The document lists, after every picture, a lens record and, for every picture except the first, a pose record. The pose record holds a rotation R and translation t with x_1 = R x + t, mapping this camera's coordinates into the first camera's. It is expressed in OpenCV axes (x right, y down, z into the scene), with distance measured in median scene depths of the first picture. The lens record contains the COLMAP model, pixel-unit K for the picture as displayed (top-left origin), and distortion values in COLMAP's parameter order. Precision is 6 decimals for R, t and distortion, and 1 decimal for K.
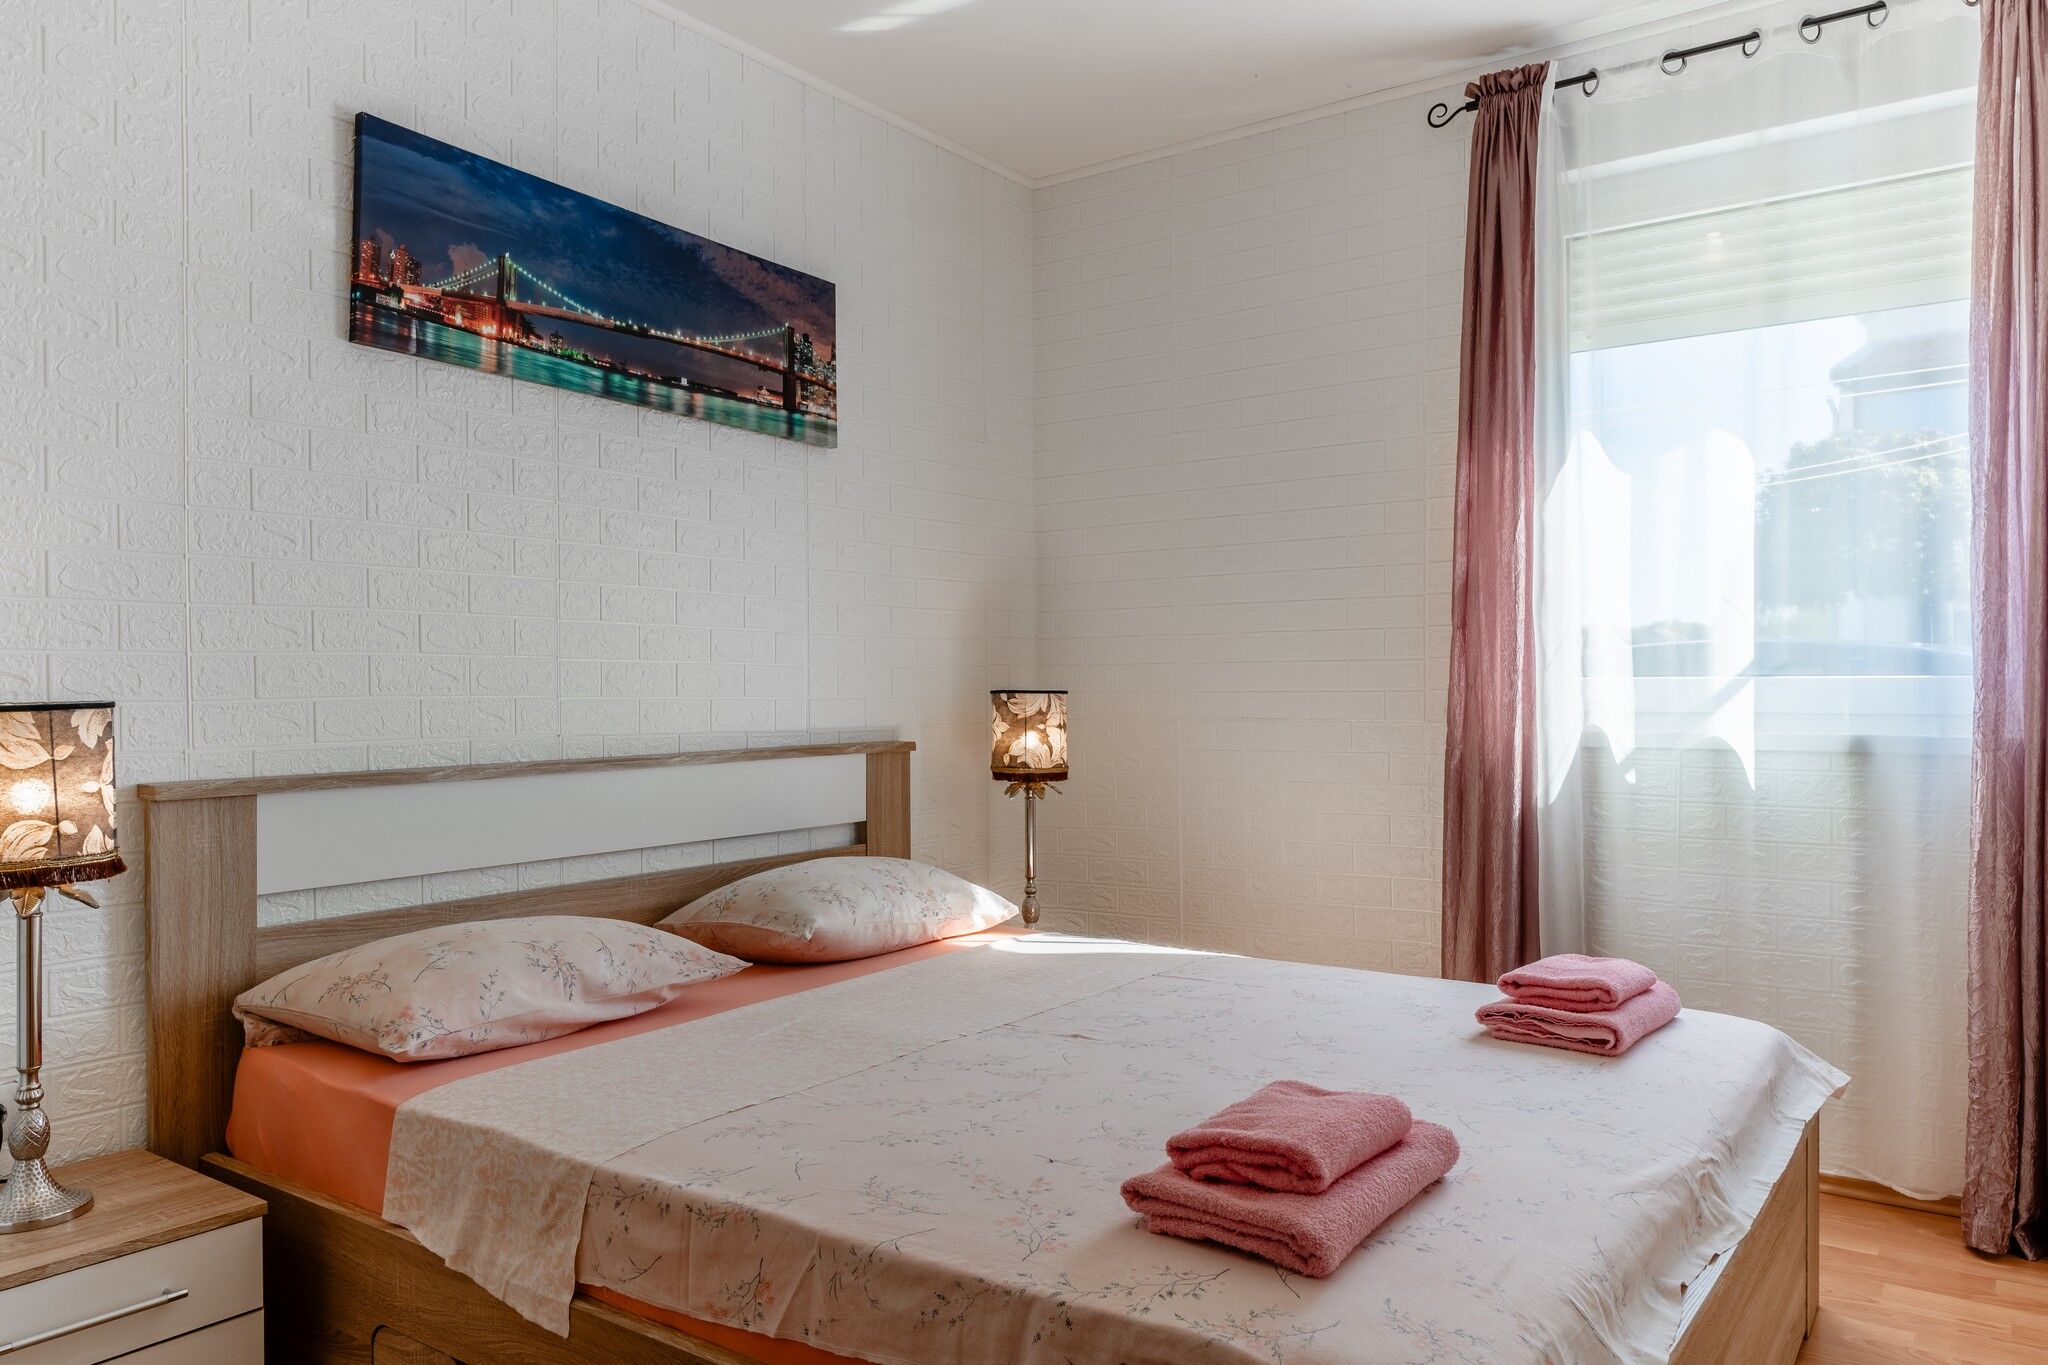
lens RADIAL K [[1433.4, 0, 1008.8], [0, 1433.4, 688.7], [0, 0, 1]] dist [0.003298, -0.007623]
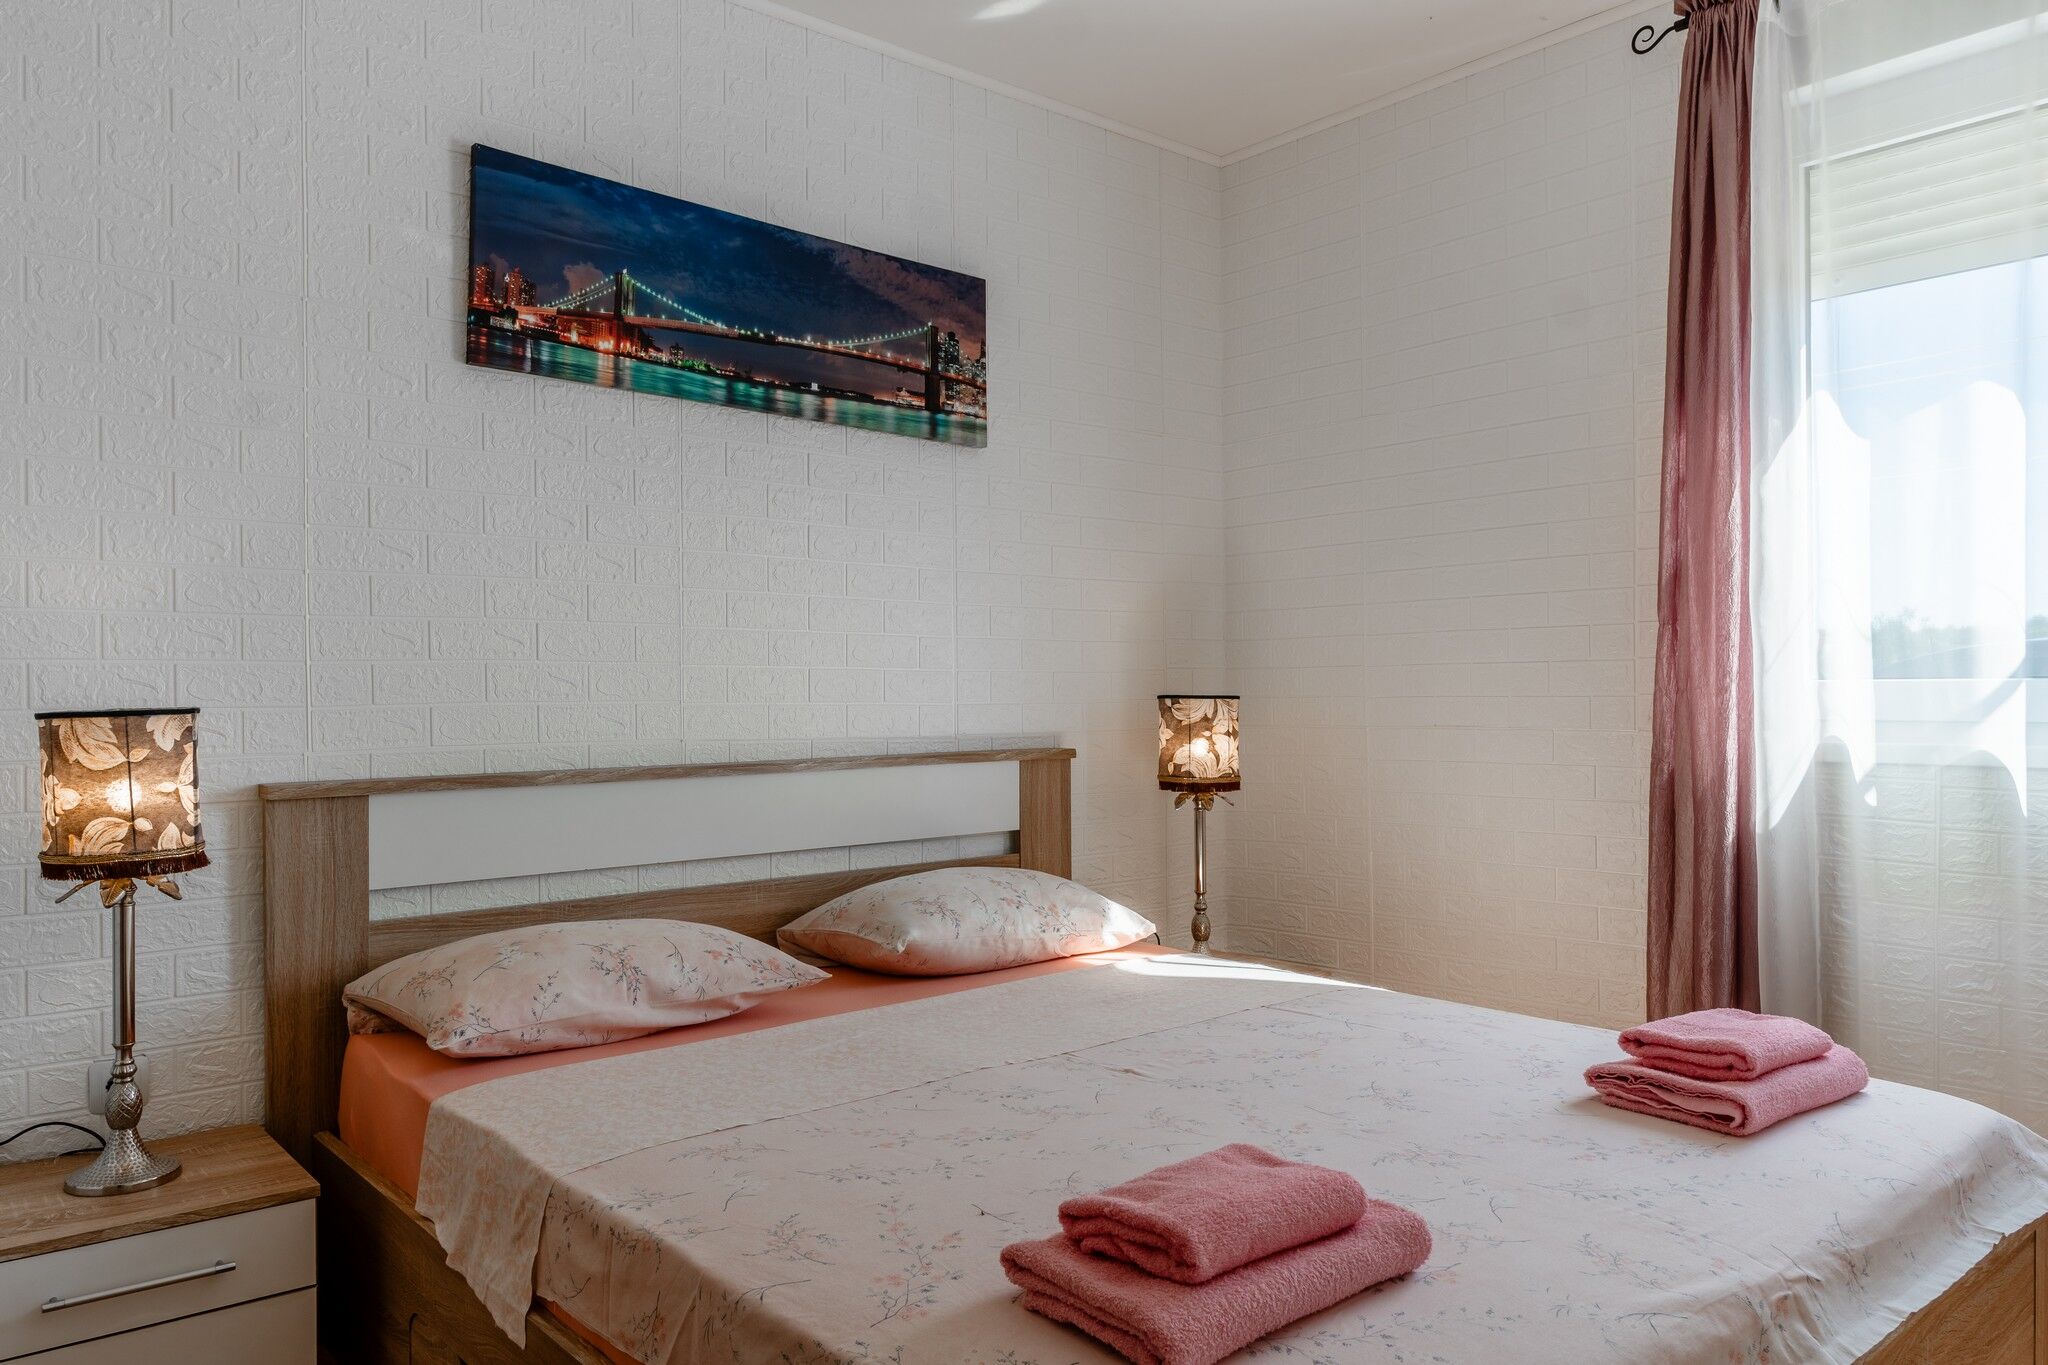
lens RADIAL K [[1433.4, 0, 1009.9], [0, 1433.4, 687.1], [0, 0, 1]] dist [0.003298, -0.007623]
pose [[0.971501, -0.002374, -0.237024, 0.157645], [0.001562, 0.999992, -0.003613, -0.001317], [0.237031, 0.003140, 0.971497, 0.069914]]
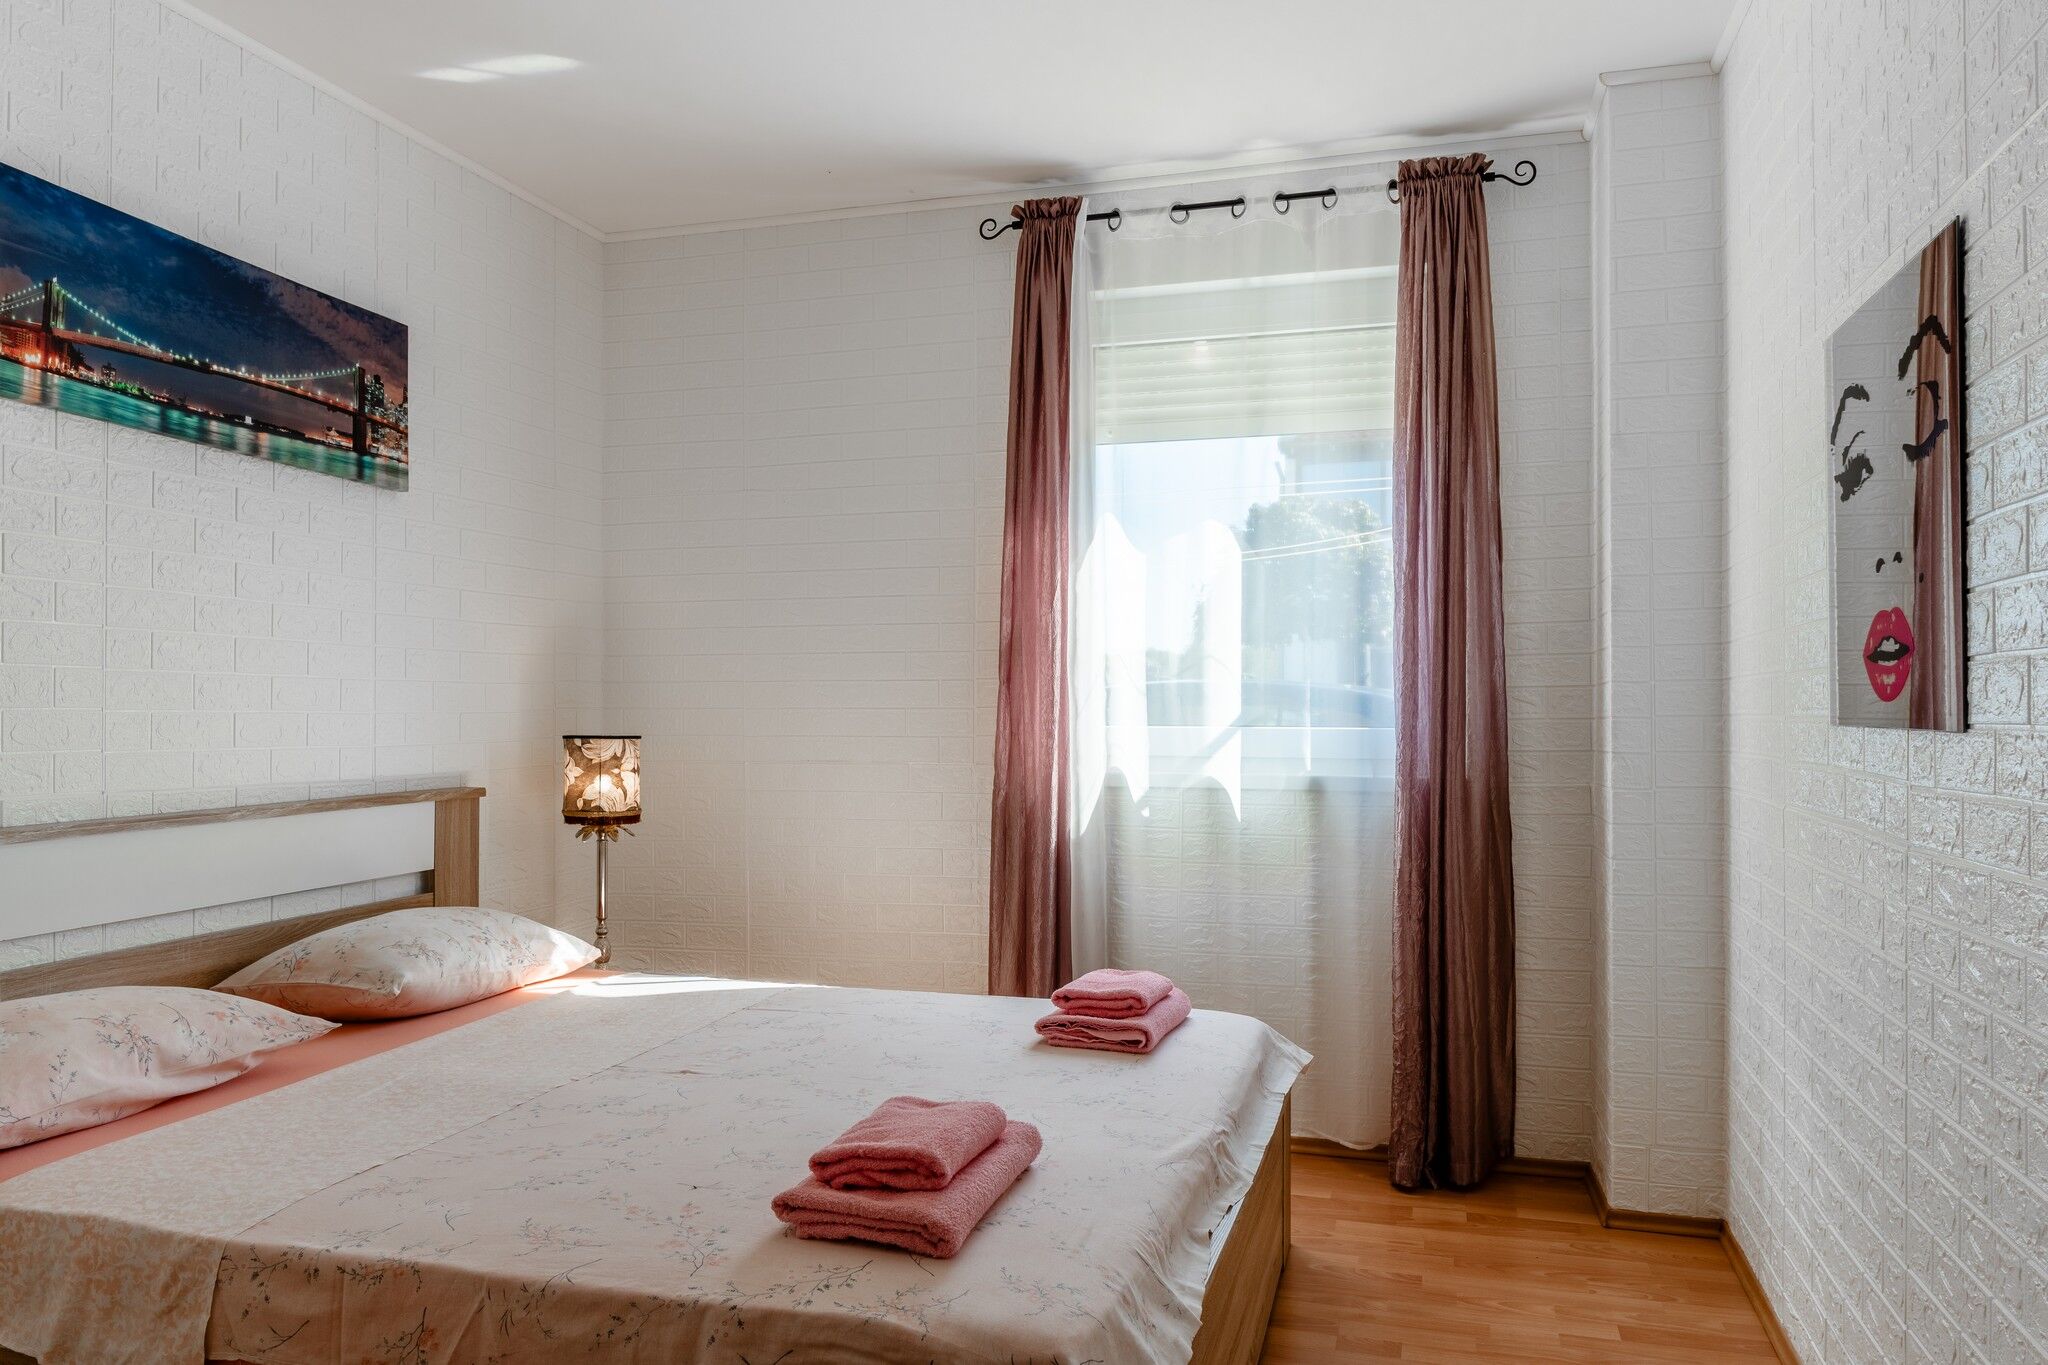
lens RADIAL K [[1433.4, 0, 1008.0], [0, 1433.4, 679.6], [0, 0, 1]] dist [0.003298, -0.007623]
pose [[0.944037, 0.011045, 0.329656, -0.067229], [-0.004763, 0.999791, -0.019858, -0.025964], [-0.329806, 0.017176, 0.943892, -0.081668]]
